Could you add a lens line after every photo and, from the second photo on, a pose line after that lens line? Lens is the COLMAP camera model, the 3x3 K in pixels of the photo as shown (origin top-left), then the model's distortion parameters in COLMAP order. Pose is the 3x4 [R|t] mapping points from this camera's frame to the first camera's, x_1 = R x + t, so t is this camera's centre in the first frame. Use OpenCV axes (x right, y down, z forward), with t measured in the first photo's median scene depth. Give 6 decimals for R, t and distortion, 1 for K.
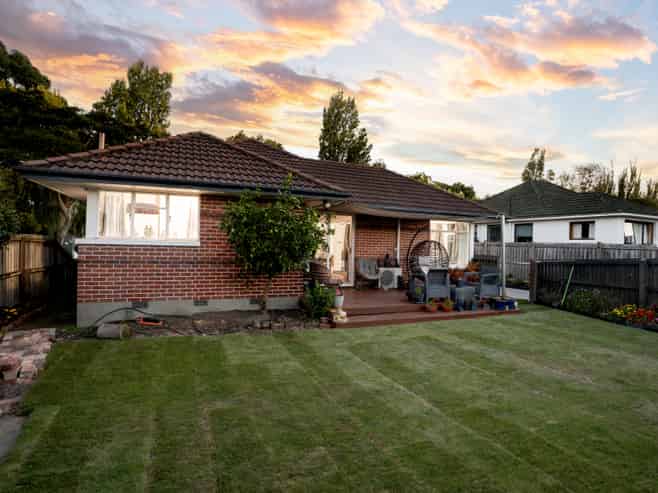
lens RADIAL K [[373.7, 0, 328.1], [0, 373.7, 246.1], [0, 0, 1]] dist [-0.056657, 0.005265]
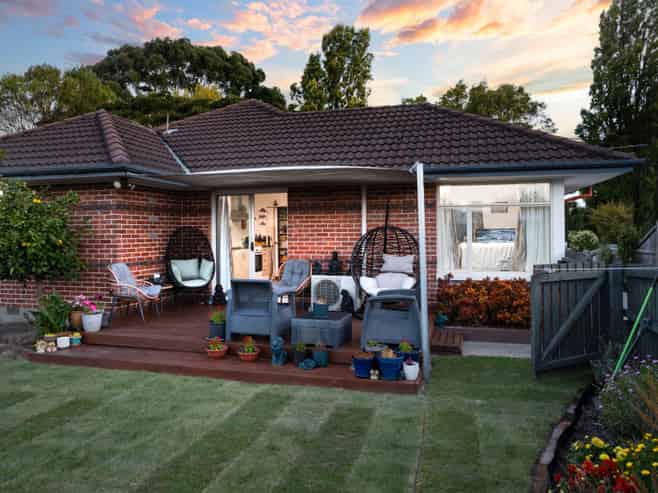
lens RADIAL K [[482.5, 0, 331.4], [0, 482.5, 242.7], [0, 0, 1]] dist [-0.021596, 0.017248]
pose [[0.771817, -0.017388, -0.635607, 0.811667], [0.021712, 0.999764, -0.000985, 0.008904], [0.635474, -0.013040, 0.772013, 0.517504]]
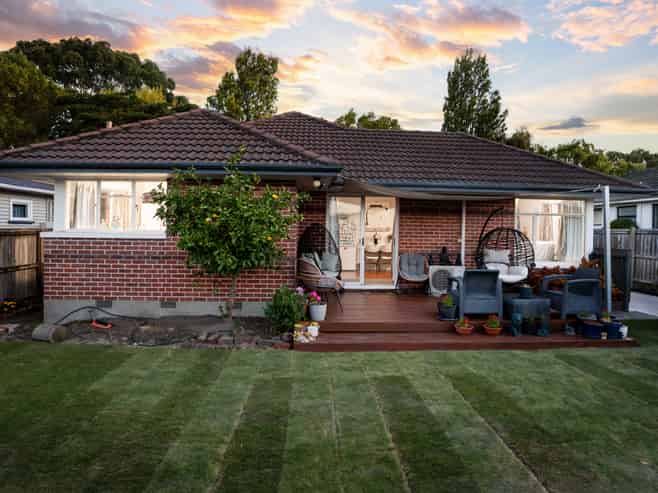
lens RADIAL K [[407.7, 0, 326.8], [0, 407.7, 241.0], [0, 0, 1]] dist [-0.057383, 0.013855]
pose [[0.936144, -0.003673, -0.351598, 0.283820], [0.008066, 0.999907, 0.011030, -0.001950], [0.351525, -0.013161, 0.936086, 0.214329]]
